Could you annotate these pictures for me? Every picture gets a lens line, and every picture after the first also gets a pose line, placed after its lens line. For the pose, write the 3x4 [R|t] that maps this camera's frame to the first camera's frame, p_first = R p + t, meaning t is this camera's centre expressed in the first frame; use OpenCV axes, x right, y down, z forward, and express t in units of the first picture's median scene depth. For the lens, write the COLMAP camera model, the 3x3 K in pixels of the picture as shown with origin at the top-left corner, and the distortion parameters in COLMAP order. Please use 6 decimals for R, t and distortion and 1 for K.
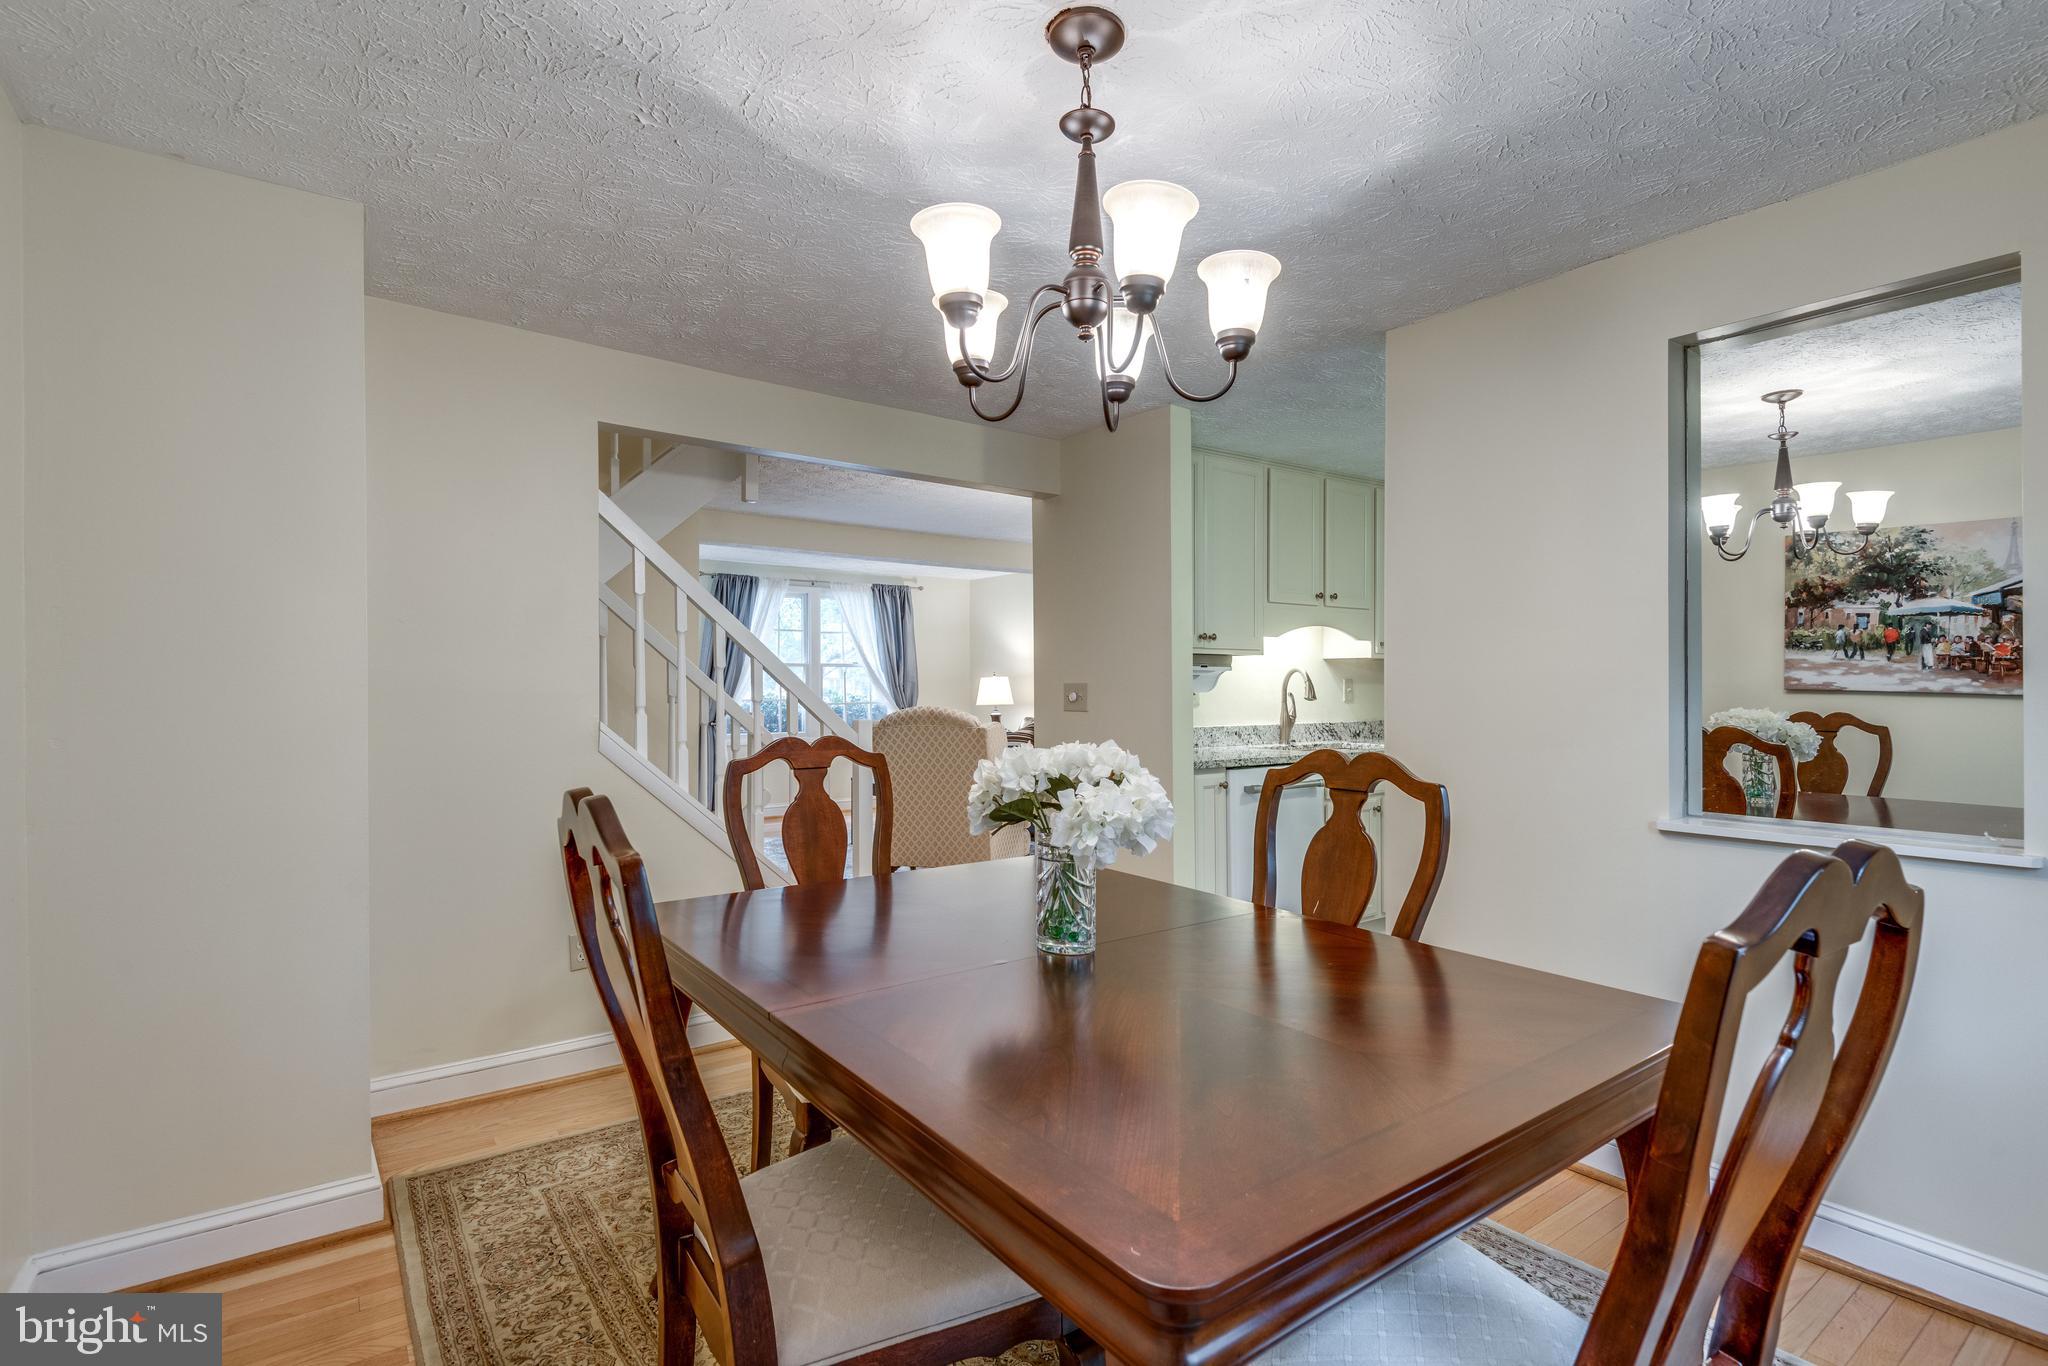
lens RADIAL K [[968.6, 0, 1016.5], [0, 968.6, 647.3], [0, 0, 1]] dist [-0.070654, -0.000476]
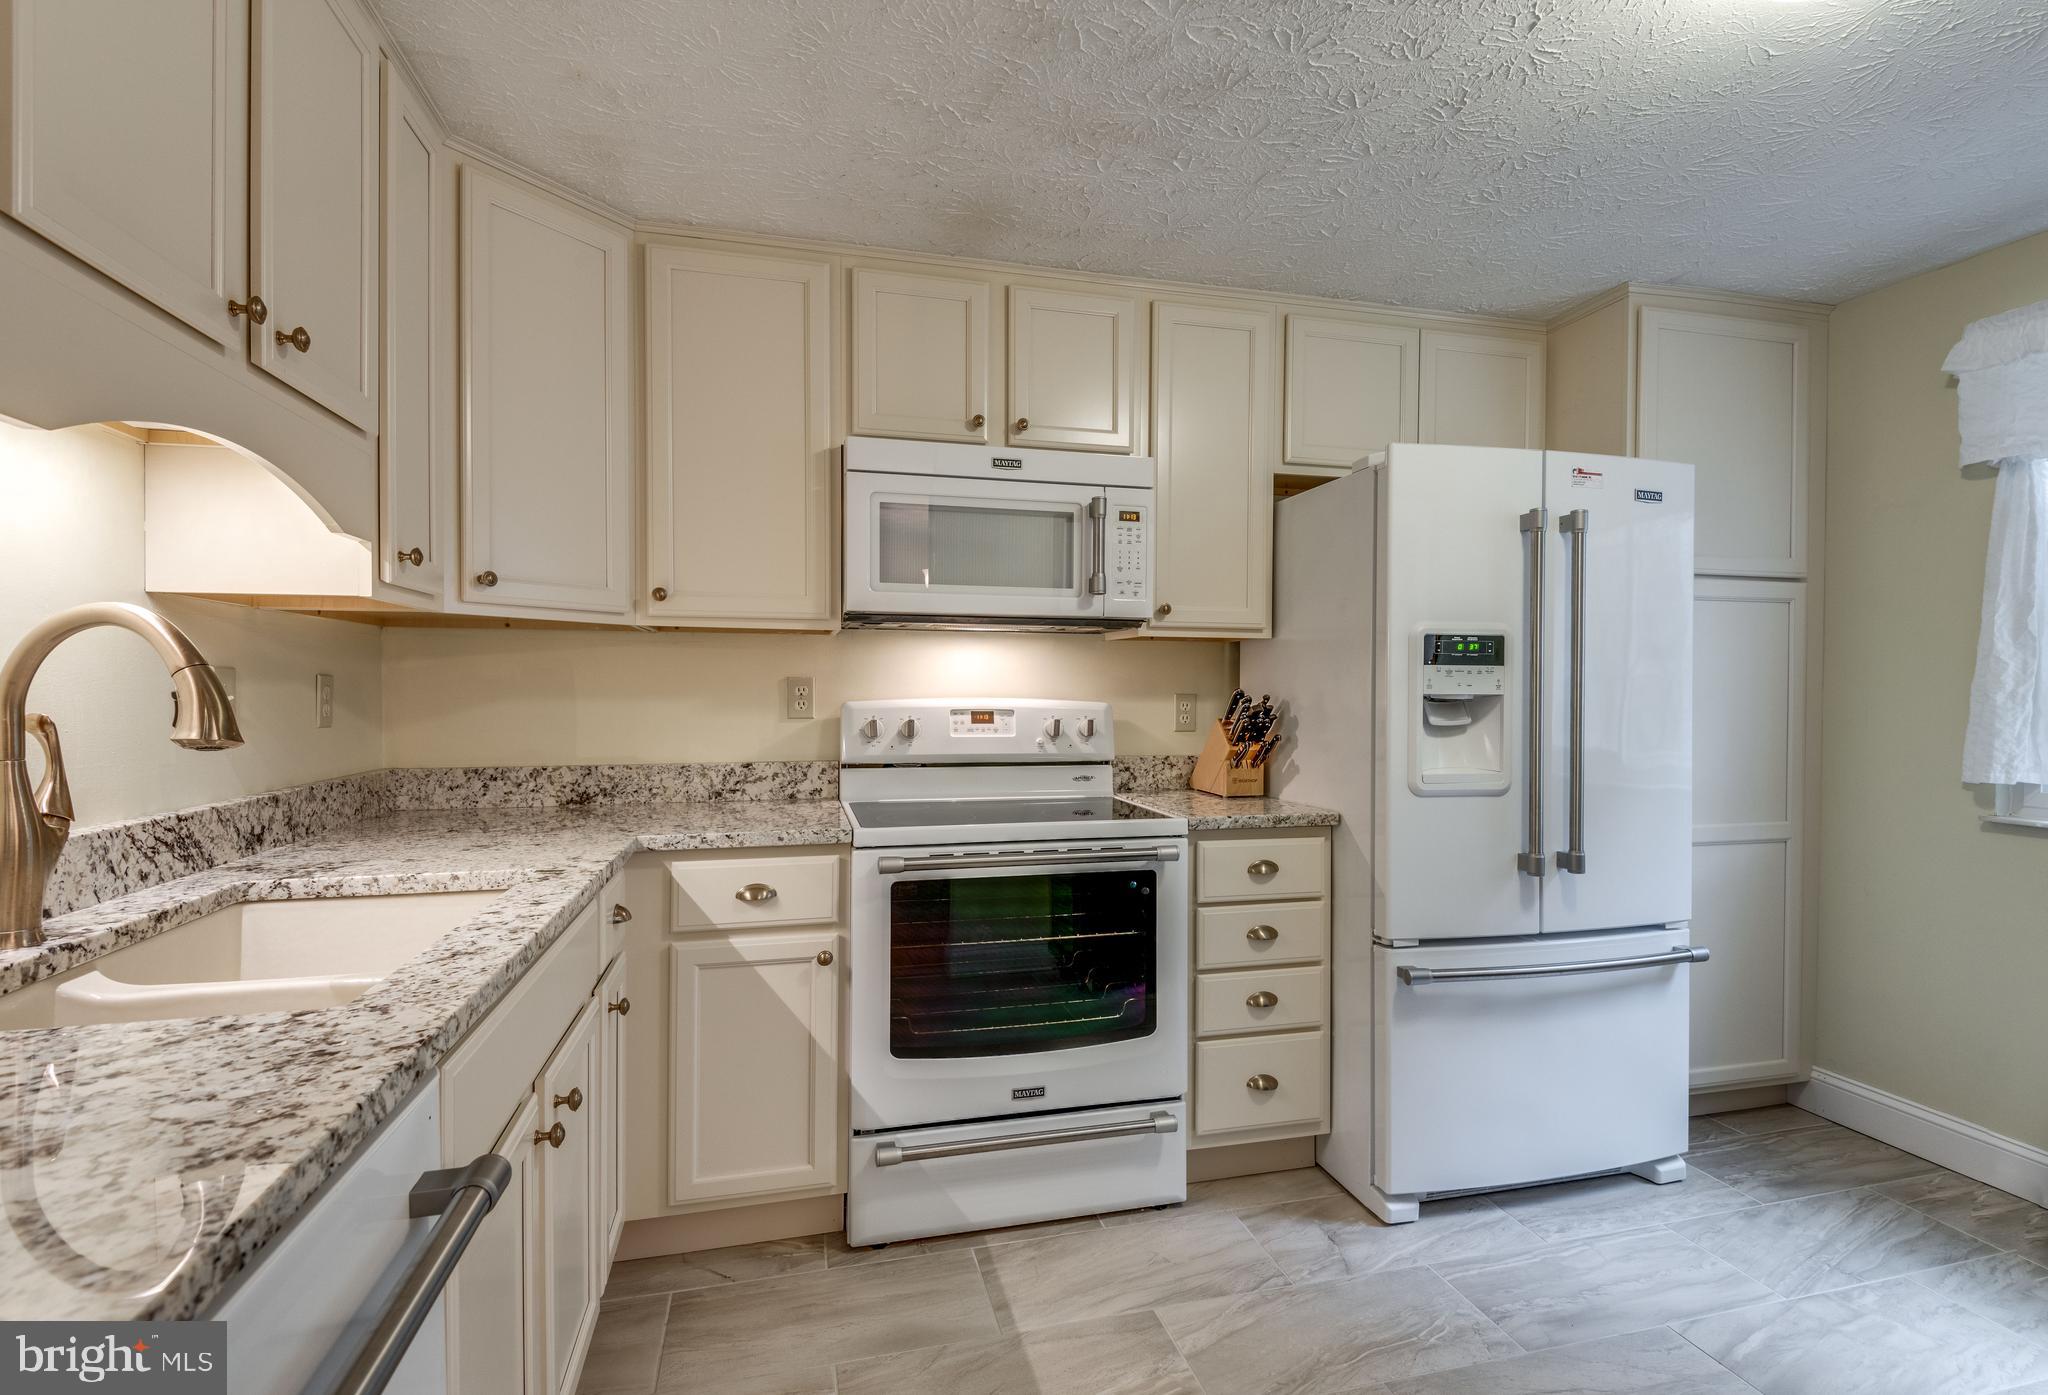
lens RADIAL K [[1018.7, 0, 1024.0], [0, 1018.7, 697.5], [0, 0, 1]] dist [0.003192, -0.000128]
pose [[0.364737, -0.011959, 0.931034, 0.139044], [-0.038634, 0.998862, 0.027965, 0.025852], [-0.930309, -0.046169, 0.363860, 0.682328]]
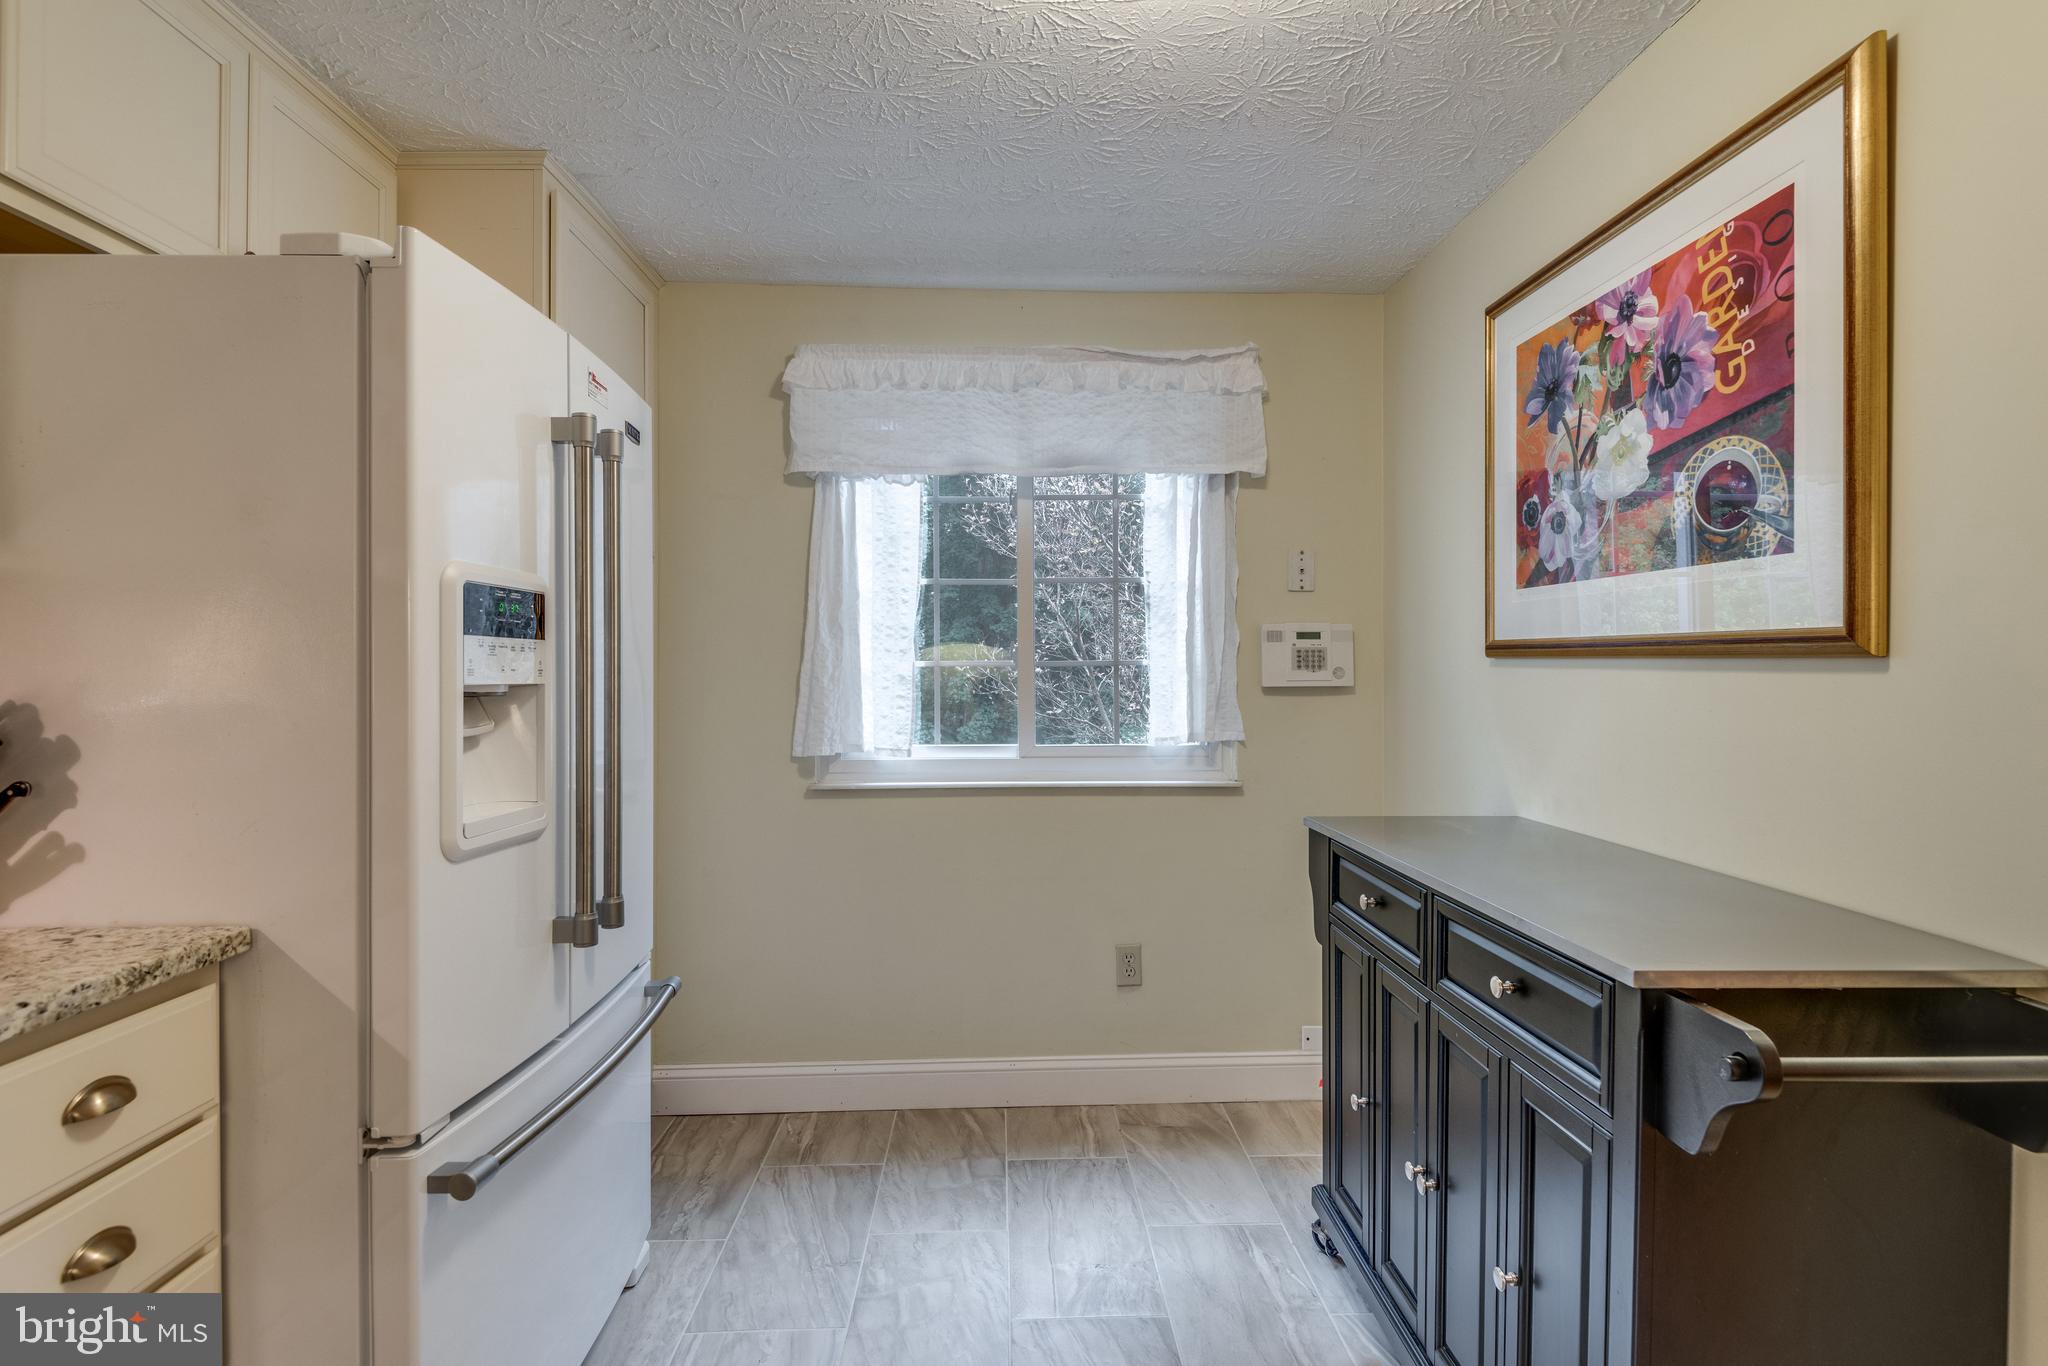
lens RADIAL K [[1012.0, 0, 1030.8], [0, 1012.0, 671.5], [0, 0, 1]] dist [0.011728, 0.000248]
pose [[-0.839582, -0.003500, 0.543222, 0.356474], [-0.024894, 0.999177, -0.032038, 0.031283], [-0.542663, -0.040422, -0.838977, 0.821533]]
